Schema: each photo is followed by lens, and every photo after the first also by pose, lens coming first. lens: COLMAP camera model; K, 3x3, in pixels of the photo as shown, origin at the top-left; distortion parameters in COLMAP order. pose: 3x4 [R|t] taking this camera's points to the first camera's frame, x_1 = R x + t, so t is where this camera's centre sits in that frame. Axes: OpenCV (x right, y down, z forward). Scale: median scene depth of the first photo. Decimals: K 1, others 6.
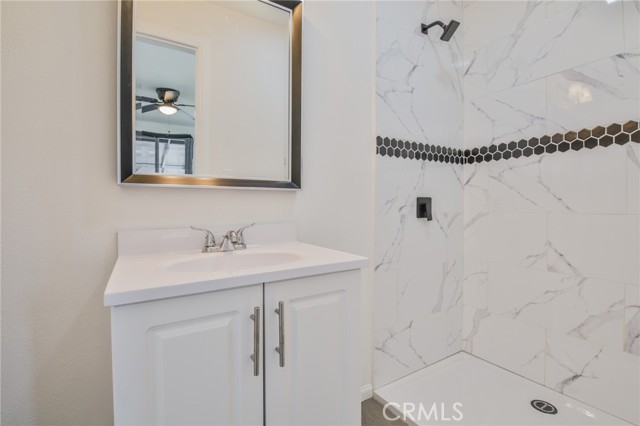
lens RADIAL K [[290.5, 0, 318.7], [0, 290.5, 209.3], [0, 0, 1]] dist [-0.015882, -0.000255]
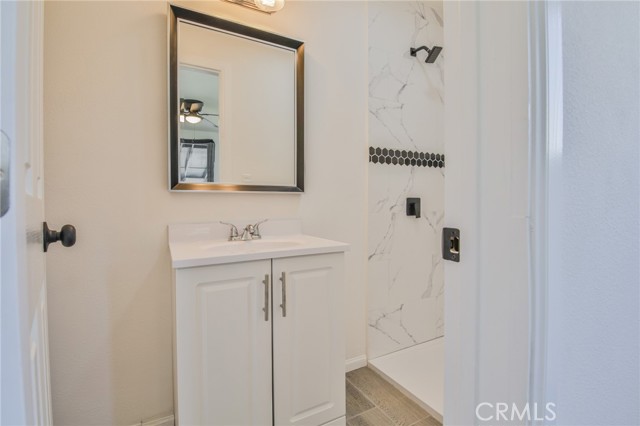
lens RADIAL K [[270.7, 0, 312.2], [0, 270.7, 210.2], [0, 0, 1]] dist [-0.015350, -0.000076]
pose [[0.997742, -0.003277, -0.067083, 0.037579], [0.003614, 0.999981, 0.004916, 0.001595], [0.067065, -0.005148, 0.997735, -0.119926]]
